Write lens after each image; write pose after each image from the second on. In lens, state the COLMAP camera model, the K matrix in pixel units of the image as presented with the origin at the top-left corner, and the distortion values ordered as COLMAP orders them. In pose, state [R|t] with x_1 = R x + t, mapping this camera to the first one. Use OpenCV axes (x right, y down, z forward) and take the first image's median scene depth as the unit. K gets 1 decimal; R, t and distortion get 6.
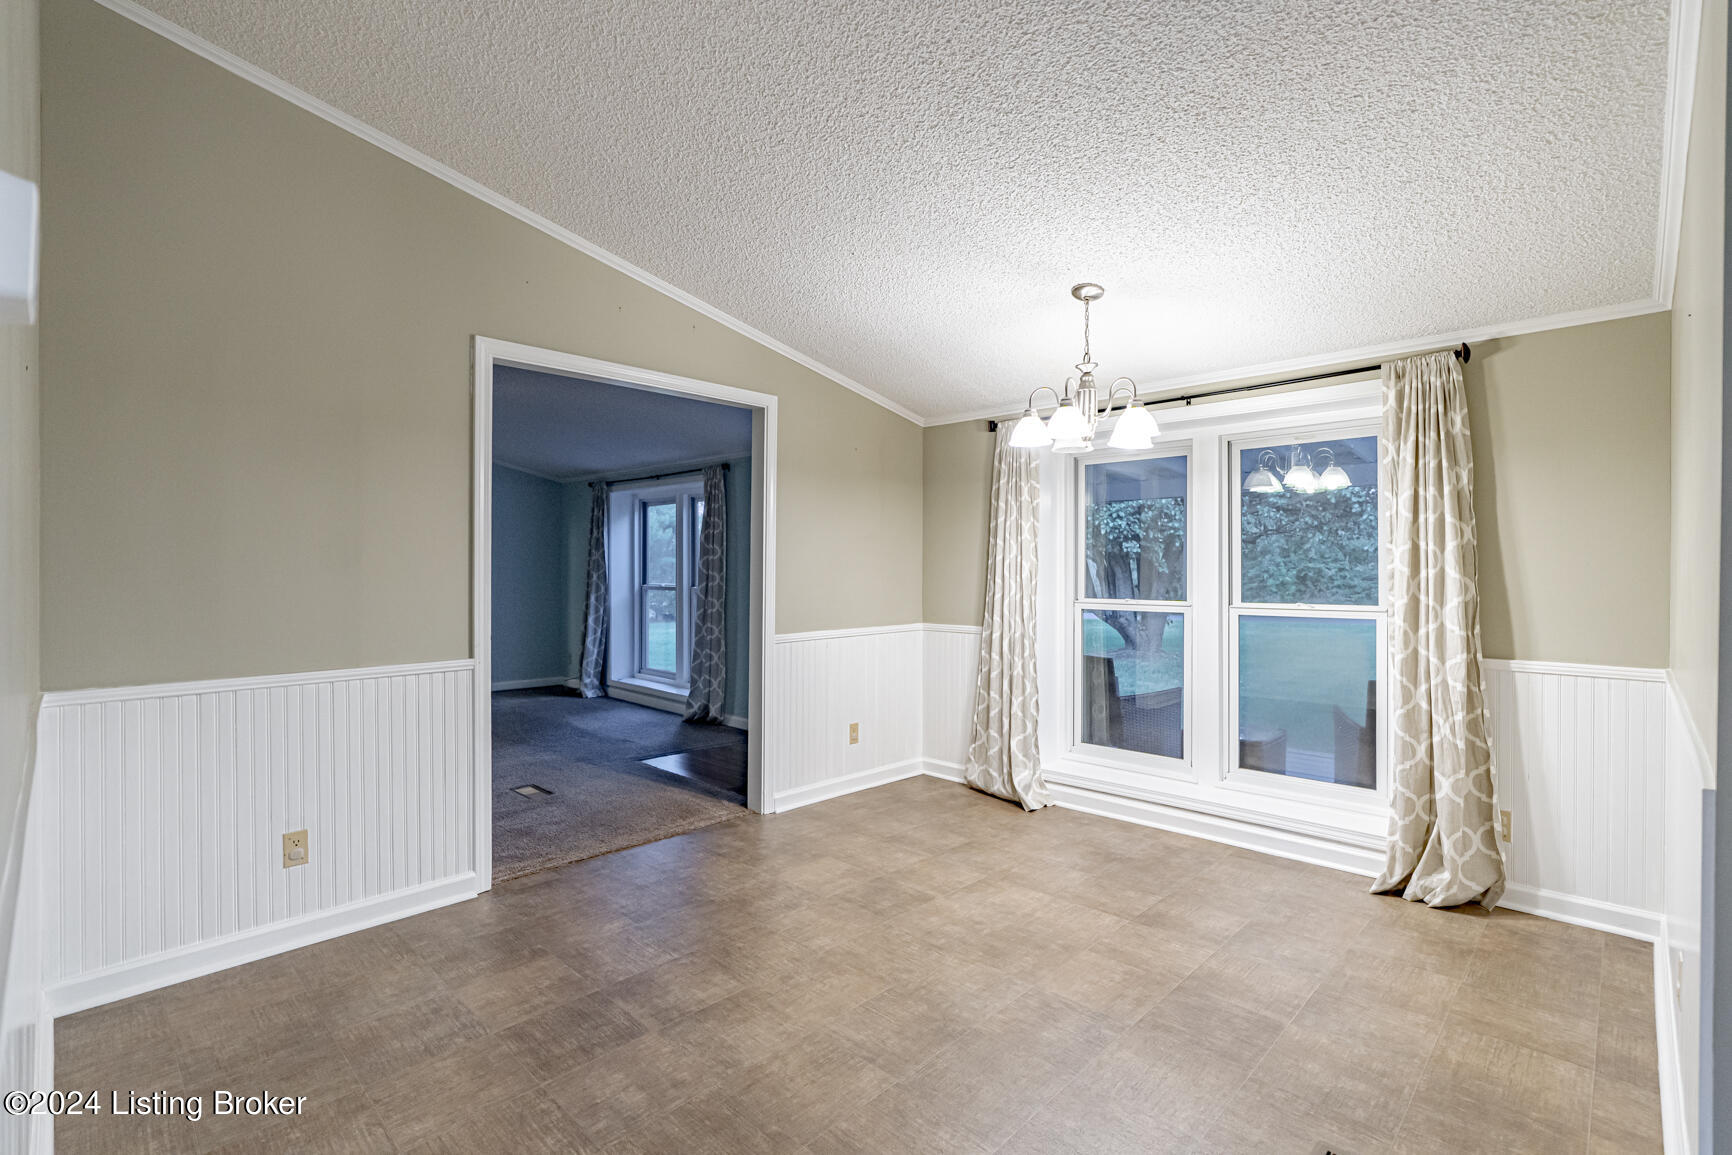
lens RADIAL K [[776.0, 0, 854.6], [0, 776.0, 571.0], [0, 0, 1]] dist [-0.021551, 0.000405]
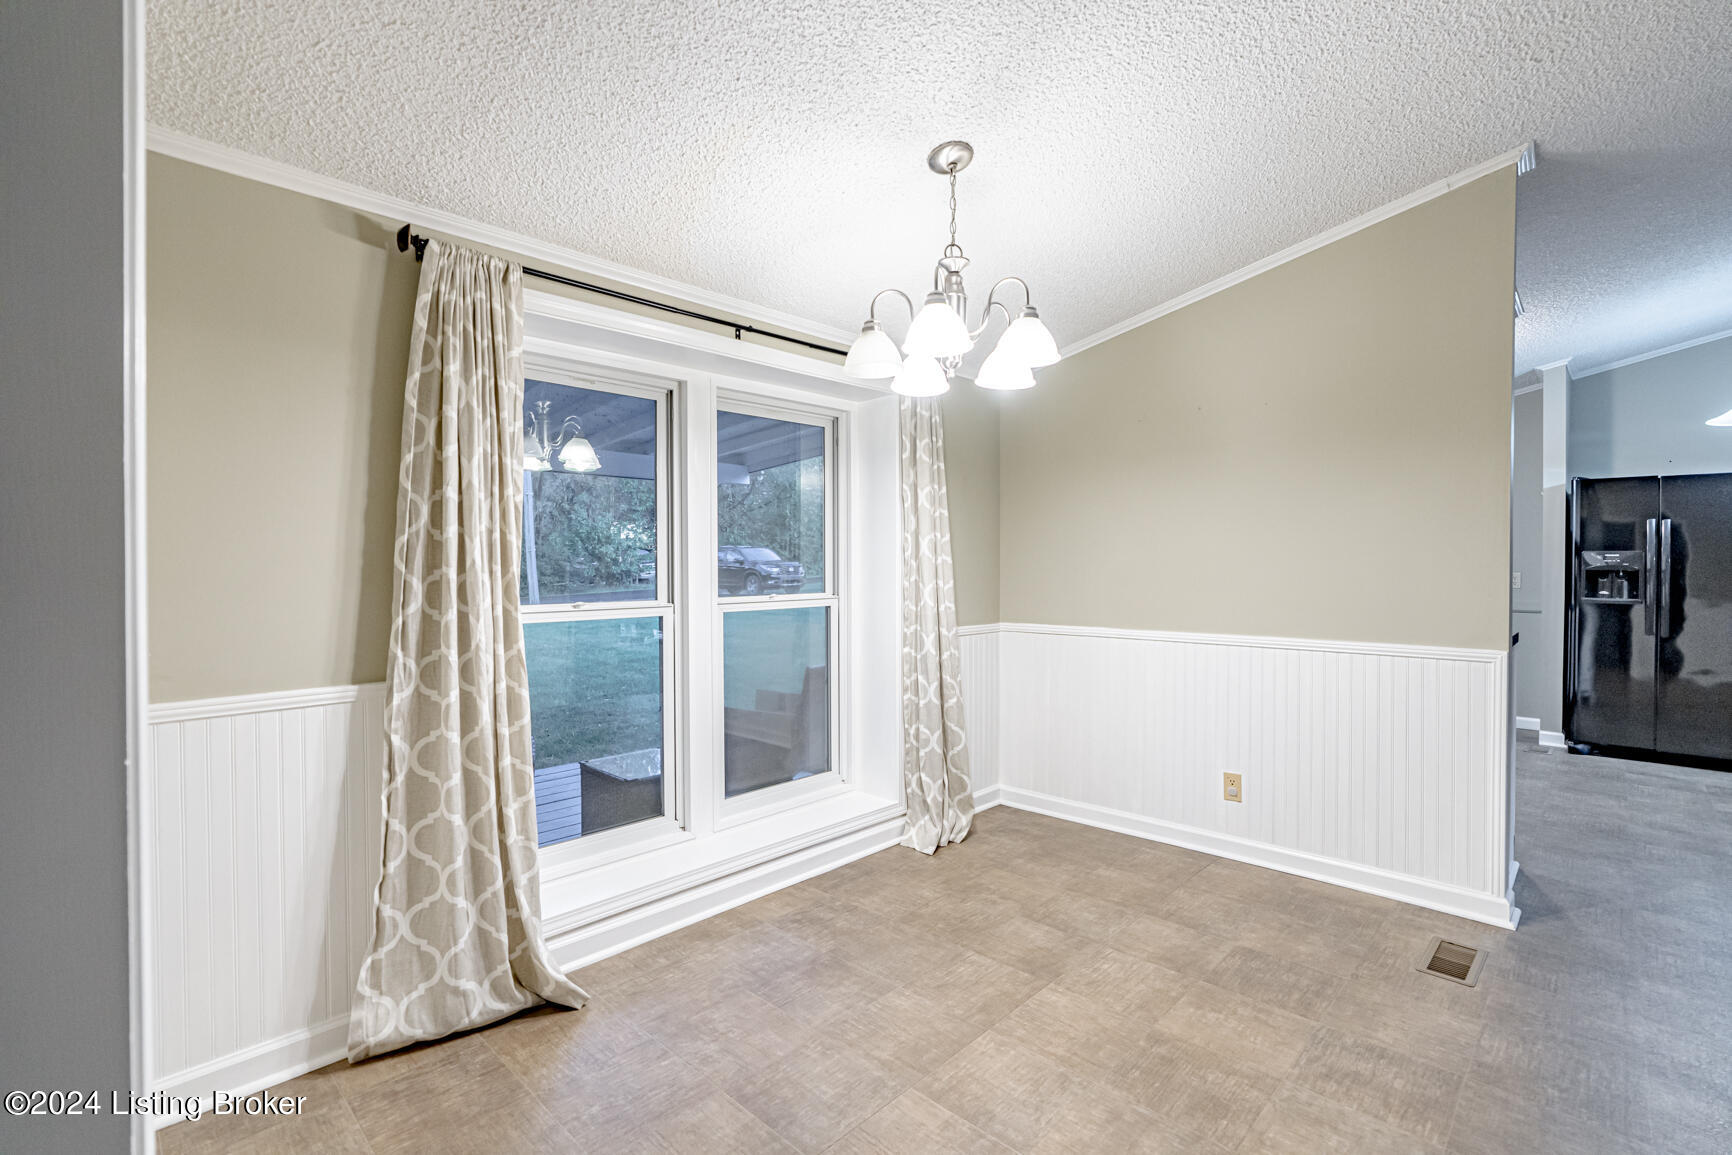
lens RADIAL K [[776.0, 0, 855.0], [0, 776.0, 572.9], [0, 0, 1]] dist [-0.021551, 0.000405]
pose [[0.012097, -0.008874, 0.999887, -0.406041], [0.016513, 0.999826, 0.008674, 0.014510], [-0.999790, 0.016407, 0.012241, 1.083212]]
